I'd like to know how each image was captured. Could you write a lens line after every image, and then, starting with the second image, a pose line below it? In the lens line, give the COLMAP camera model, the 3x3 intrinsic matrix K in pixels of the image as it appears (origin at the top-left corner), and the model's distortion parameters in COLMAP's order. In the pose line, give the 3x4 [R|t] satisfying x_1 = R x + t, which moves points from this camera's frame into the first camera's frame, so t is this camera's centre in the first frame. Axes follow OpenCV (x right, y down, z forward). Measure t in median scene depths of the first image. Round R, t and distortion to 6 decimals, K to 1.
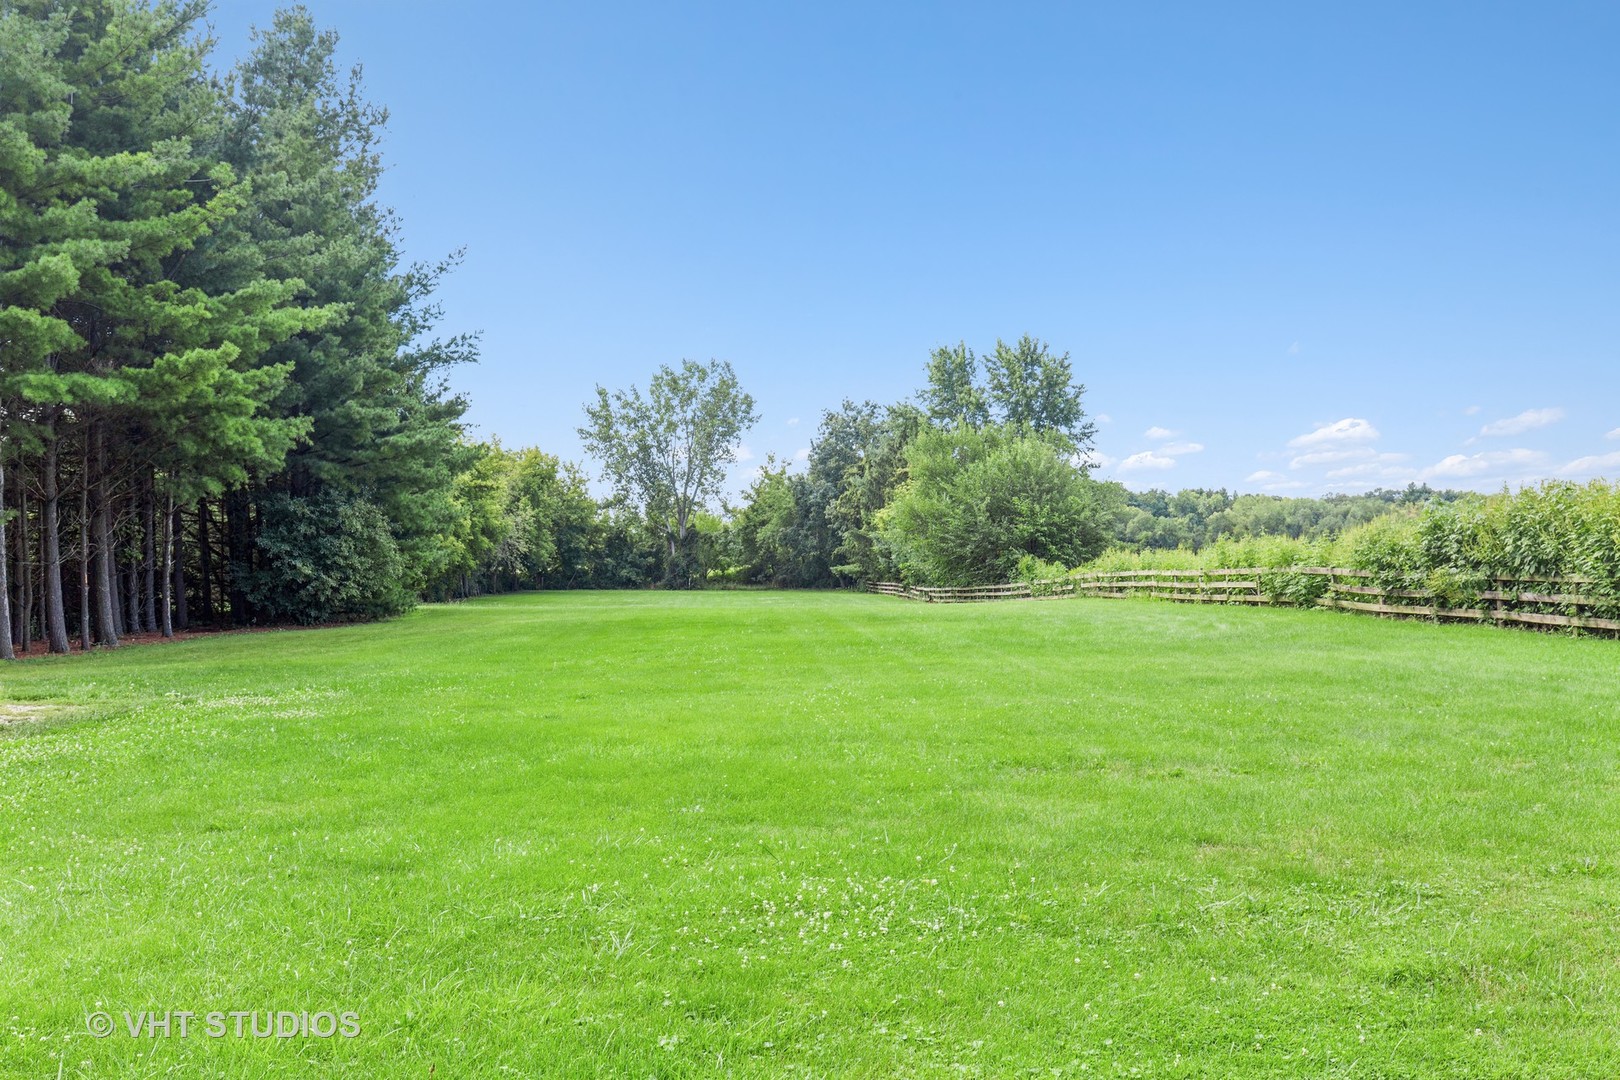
lens RADIAL K [[1513.6, 0, 807.7], [0, 1513.6, 538.6], [0, 0, 1]] dist [0.013382, 0.000000]
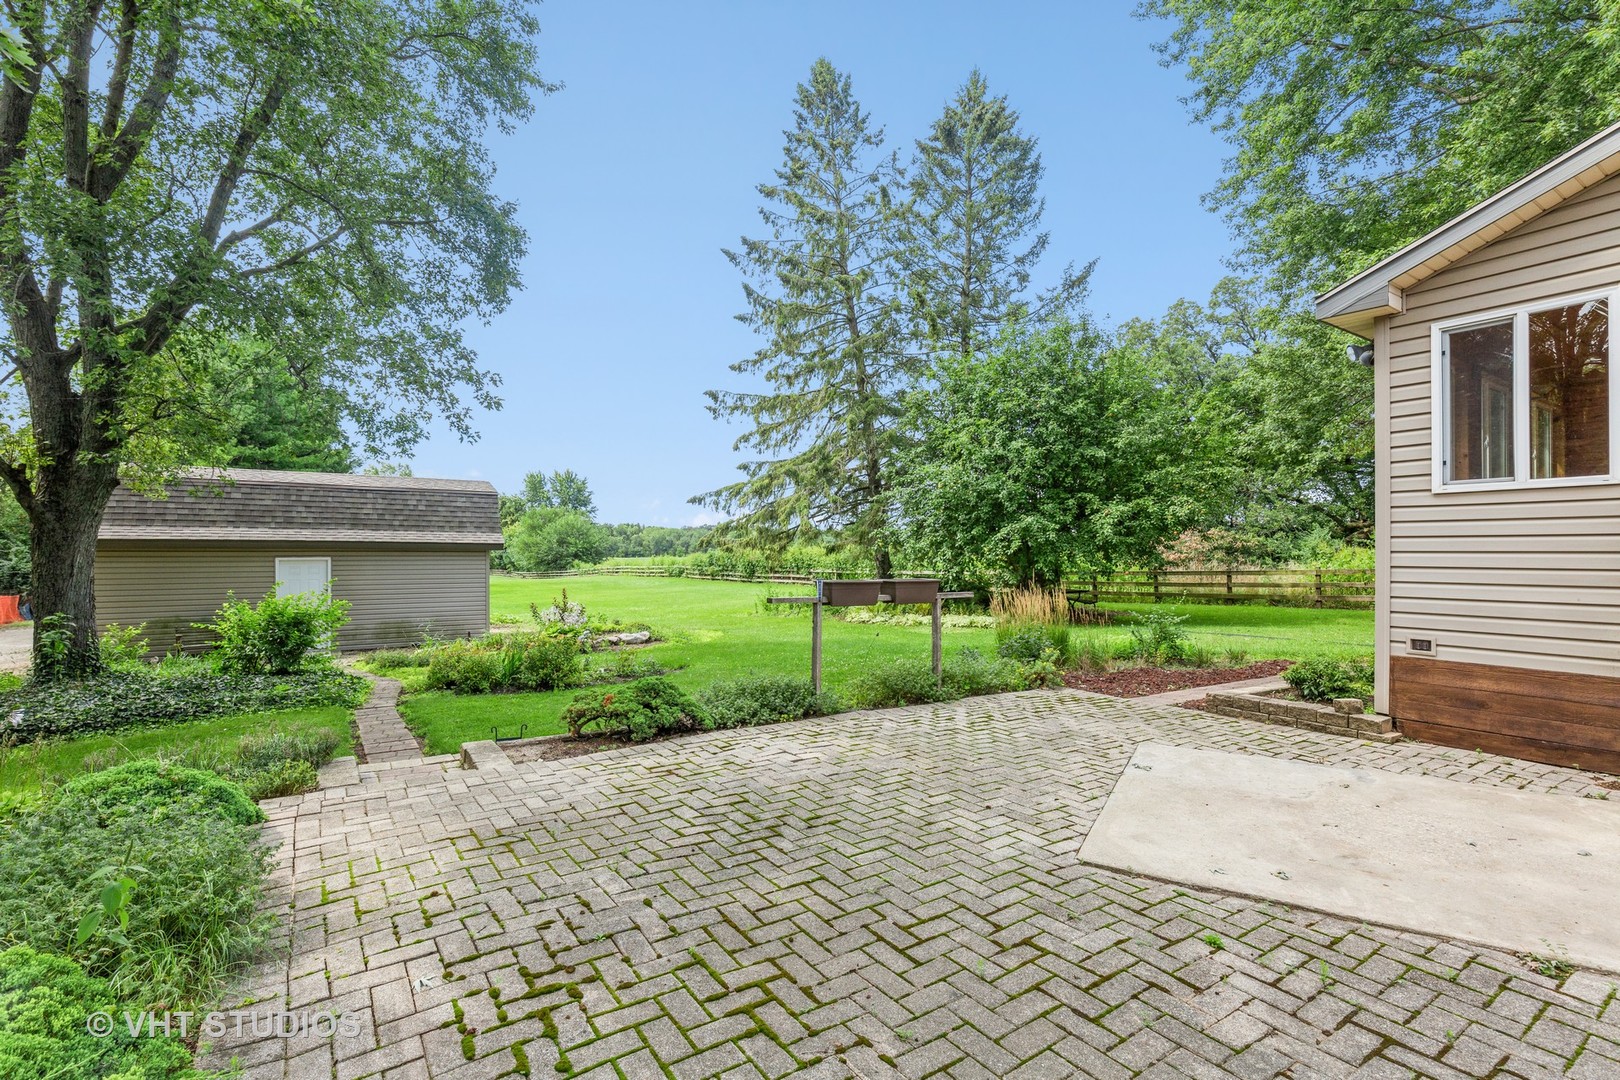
lens RADIAL K [[734.0, 0, 812.4], [0, 734.0, 543.4], [0, 0, 1]] dist [0.011280, -0.002095]
pose [[0.875991, 0.000171, 0.482327, -0.088778], [0.000763, 0.999998, -0.001741, -0.011823], [-0.482326, 0.001894, 0.875990, -0.258052]]
